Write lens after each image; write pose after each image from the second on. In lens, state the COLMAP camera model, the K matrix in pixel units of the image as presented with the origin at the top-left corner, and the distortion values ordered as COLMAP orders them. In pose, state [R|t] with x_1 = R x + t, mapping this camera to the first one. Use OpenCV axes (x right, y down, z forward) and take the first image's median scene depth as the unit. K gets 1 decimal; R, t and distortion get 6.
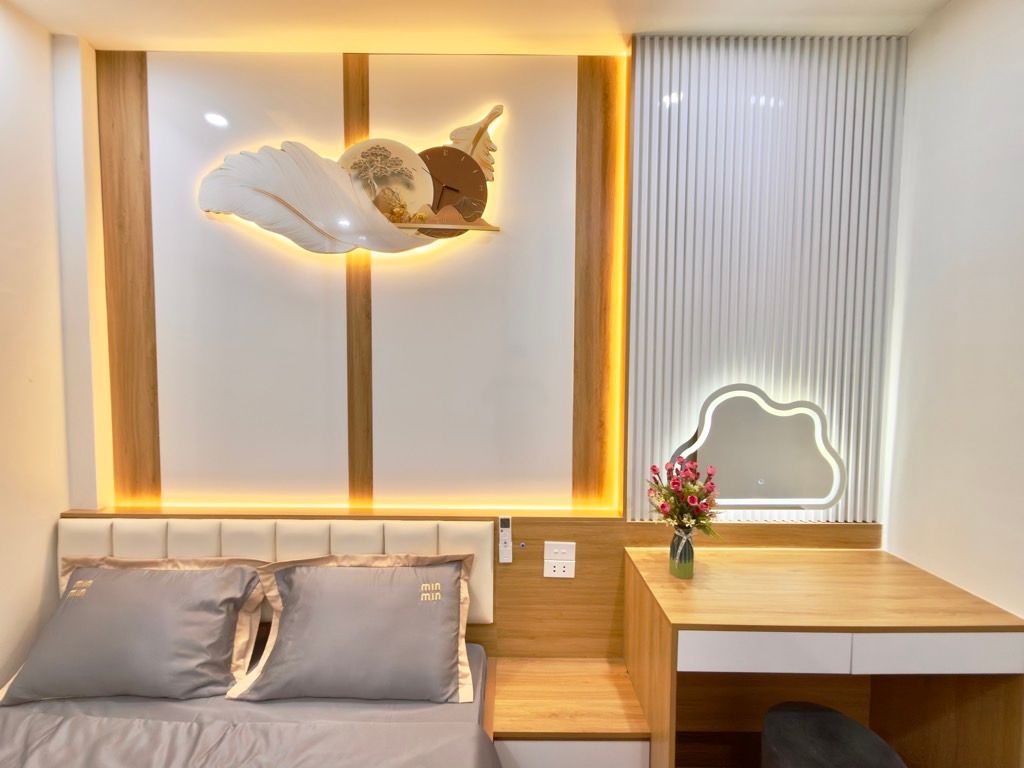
lens RADIAL K [[439.2, 0, 504.2], [0, 439.2, 385.7], [0, 0, 1]] dist [0.000682, -0.000208]
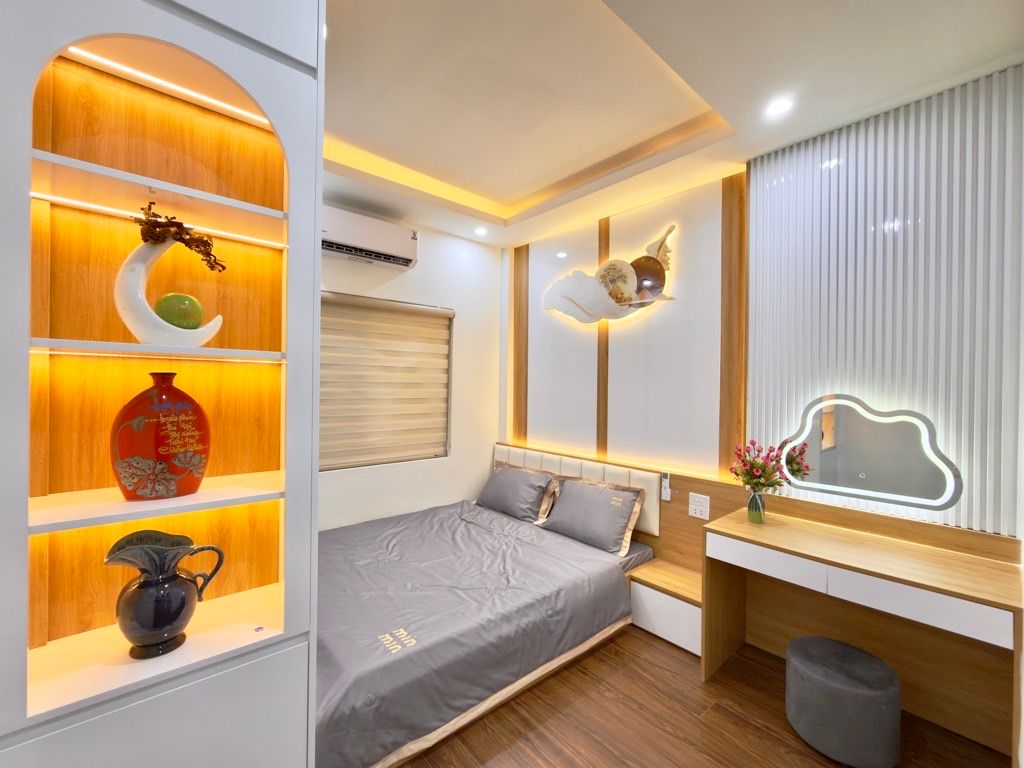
lens RADIAL K [[439.2, 0, 485.6], [0, 439.2, 386.2], [0, 0, 1]] dist [0.000682, -0.000208]
pose [[0.615662, 0.007369, -0.787976, 0.873462], [-0.044103, 0.998711, -0.025119, 0.046948], [0.786775, 0.050217, 0.615194, -0.557888]]
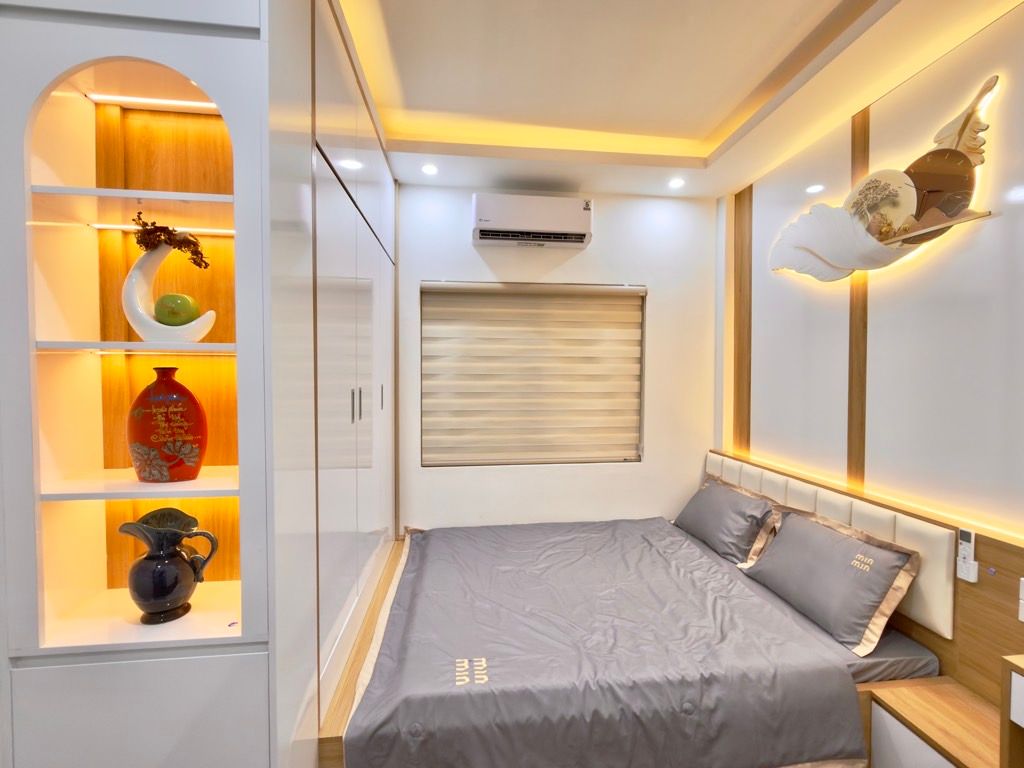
lens RADIAL K [[439.2, 0, 505.0], [0, 439.2, 386.7], [0, 0, 1]] dist [0.000682, -0.000208]
pose [[0.079839, 0.020976, -0.996587, 0.821865], [-0.043992, 0.998879, 0.017500, 0.026231], [0.995837, 0.042445, 0.080673, -0.044312]]
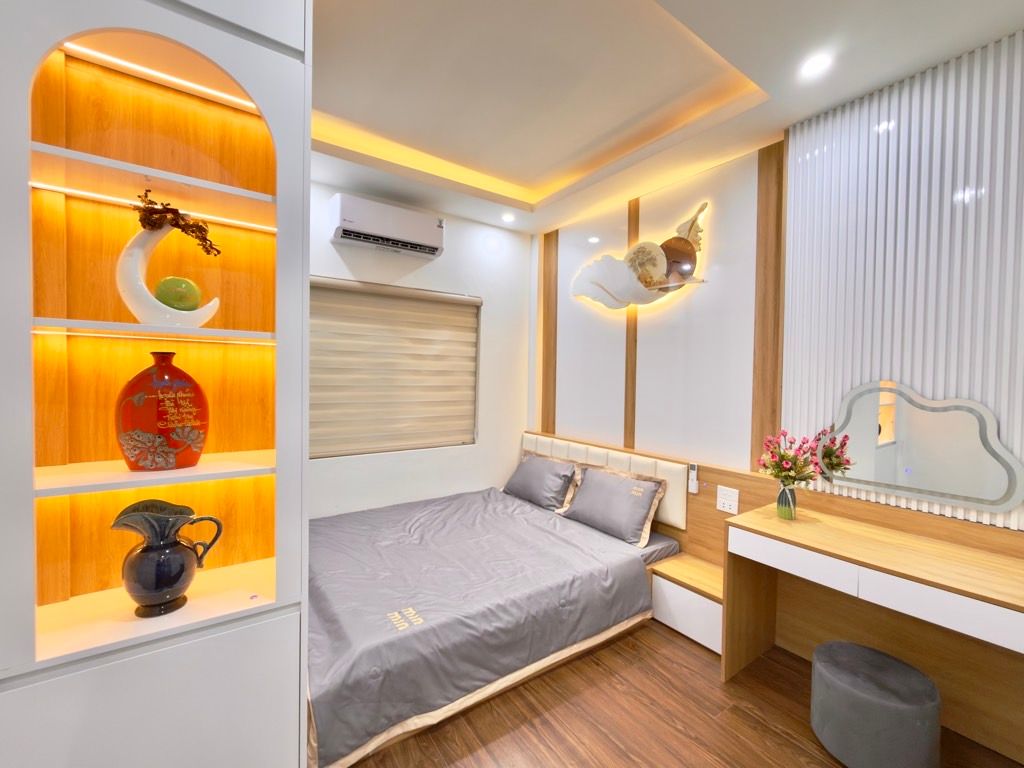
lens RADIAL K [[439.2, 0, 487.2], [0, 439.2, 386.7], [0, 0, 1]] dist [0.000682, -0.000208]
pose [[0.532126, 0.026947, -0.846236, 0.924048], [-0.050822, 0.998708, -0.000155, 0.059974], [0.845138, 0.043090, 0.532808, -0.469984]]
